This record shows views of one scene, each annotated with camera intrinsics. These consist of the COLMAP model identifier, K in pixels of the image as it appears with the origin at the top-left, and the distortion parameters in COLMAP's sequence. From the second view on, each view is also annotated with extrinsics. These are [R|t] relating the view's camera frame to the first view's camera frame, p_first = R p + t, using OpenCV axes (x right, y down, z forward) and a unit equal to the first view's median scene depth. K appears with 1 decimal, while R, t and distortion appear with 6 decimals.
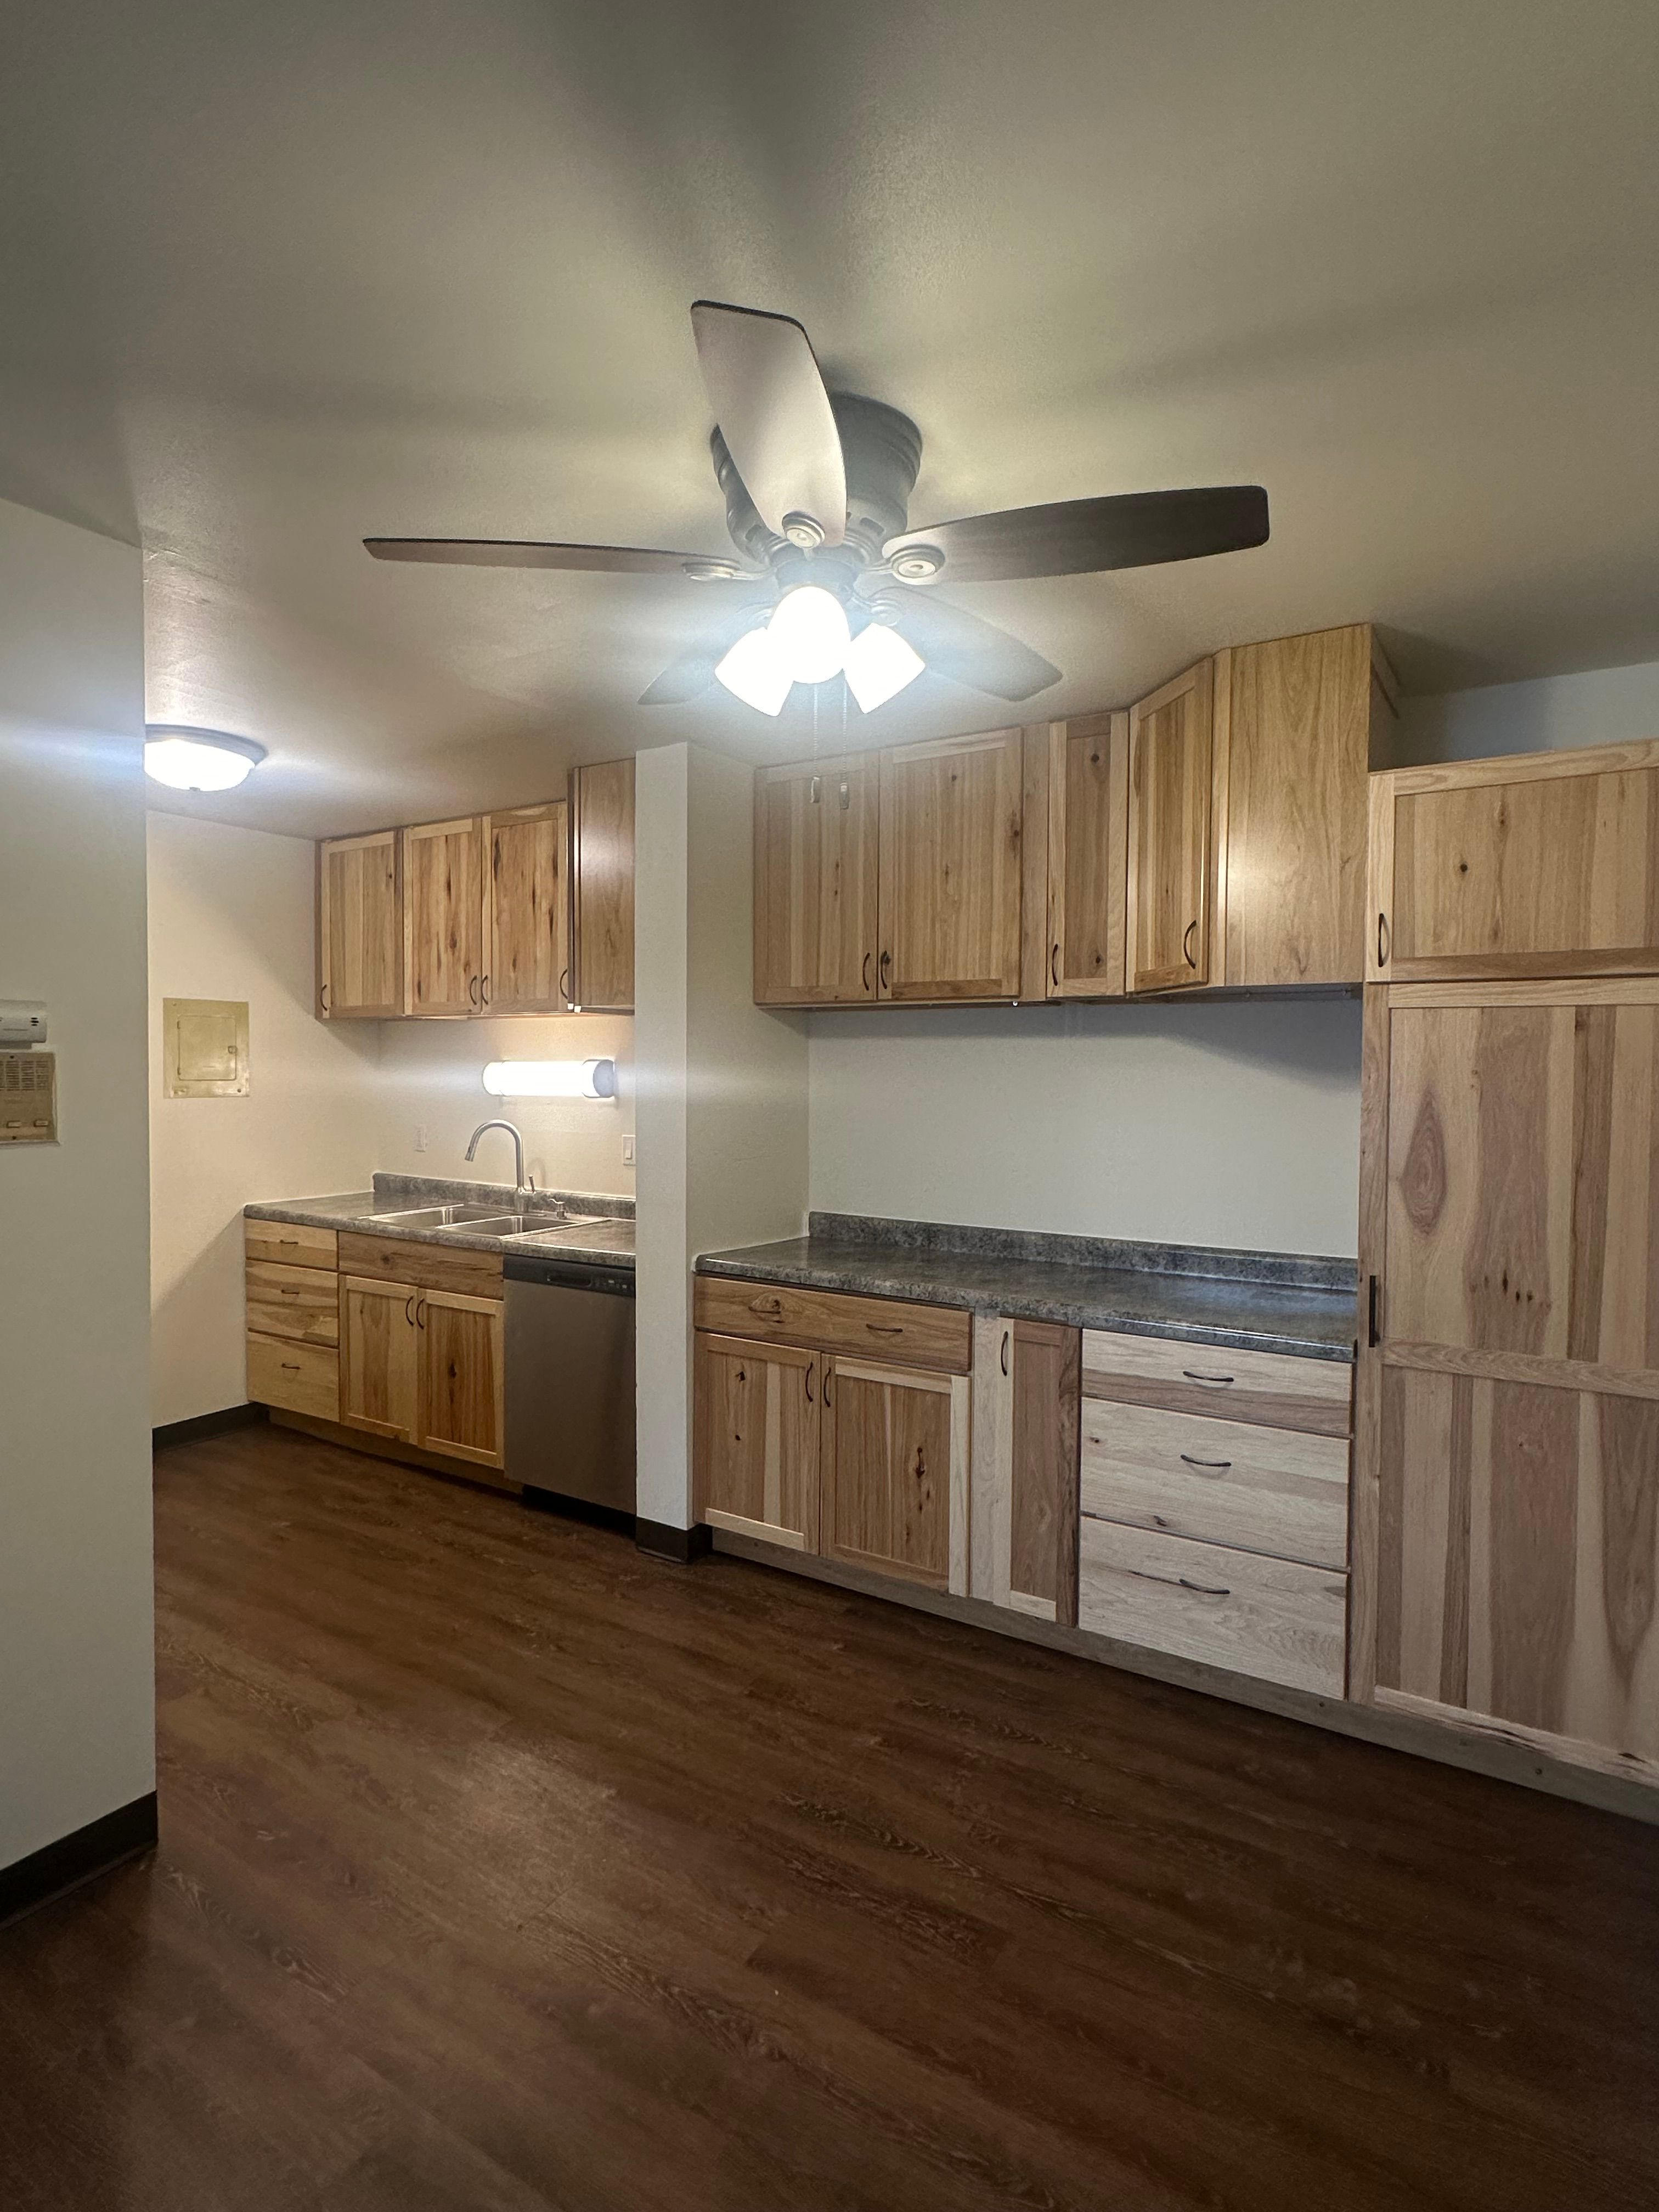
lens RADIAL K [[1145.2, 0, 829.5], [0, 1145.2, 1106.0], [0, 0, 1]] dist [-0.001044, 0.000075]
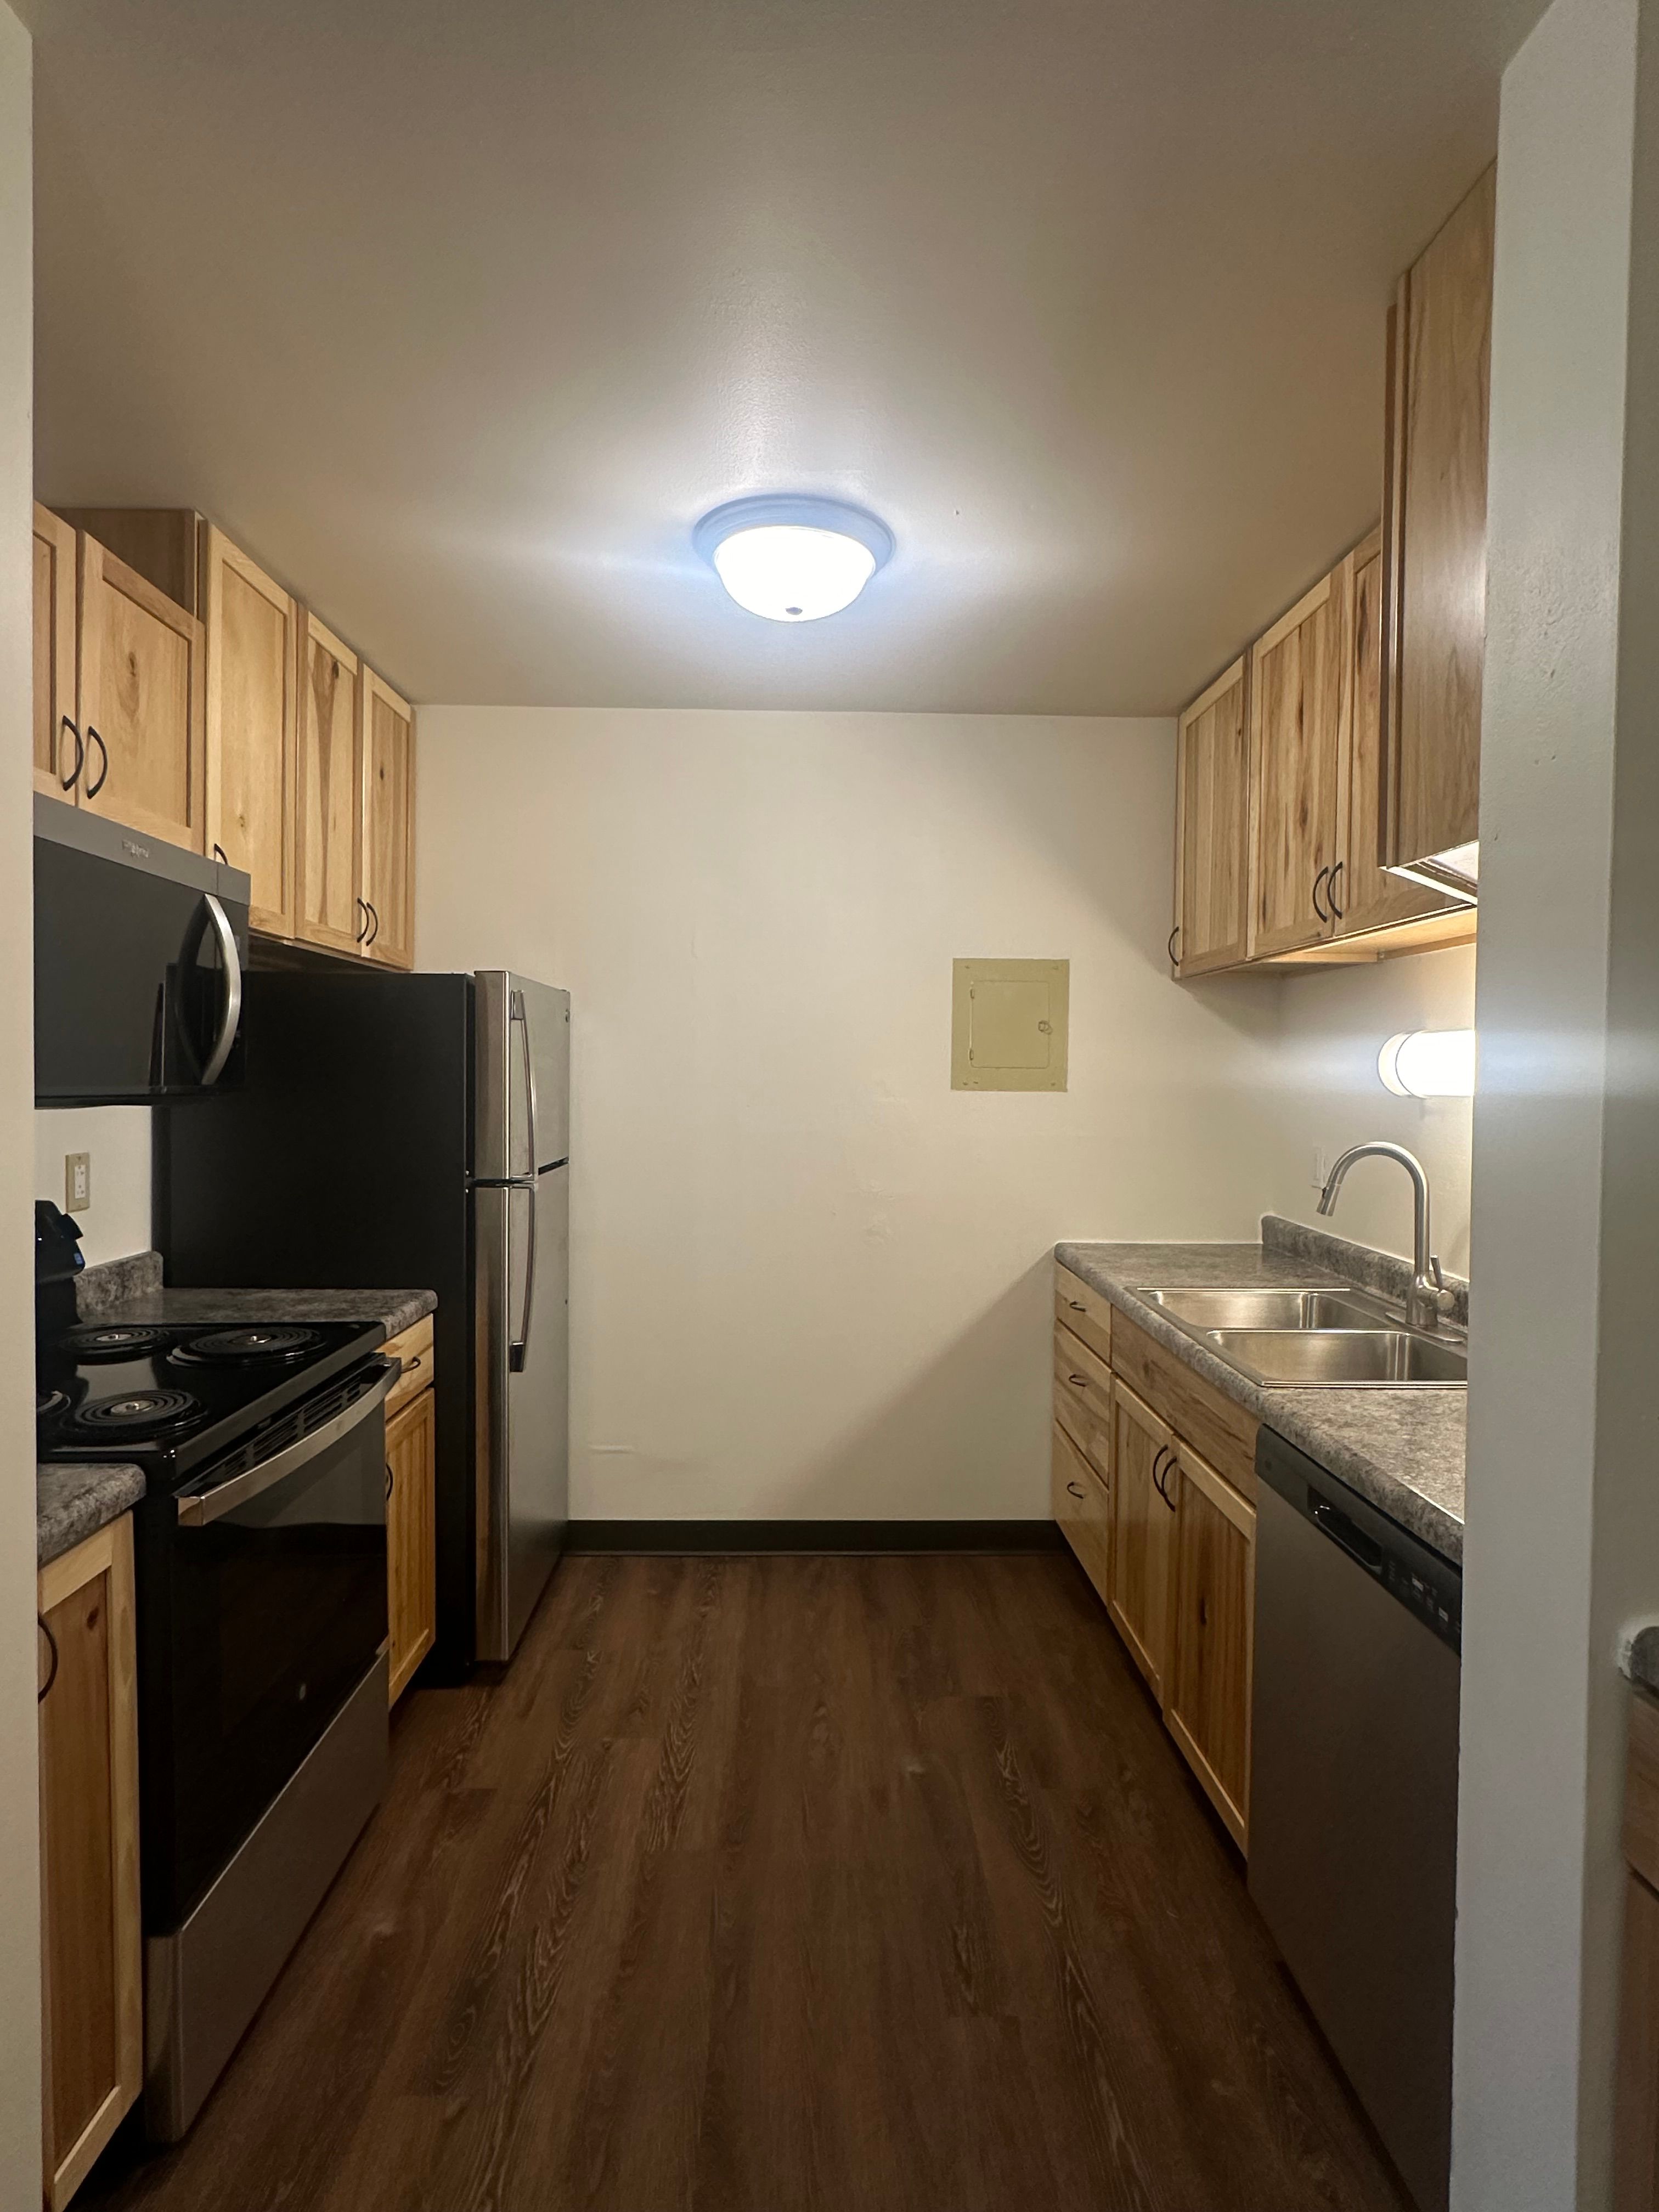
lens RADIAL K [[1145.2, 0, 829.5], [0, 1145.2, 1106.0], [0, 0, 1]] dist [-0.001044, 0.000075]
pose [[0.548961, 0.022095, -0.835556, 0.009772], [-0.035322, 0.999371, 0.003220, 0.003240], [0.835101, 0.027745, 0.549396, 0.511912]]
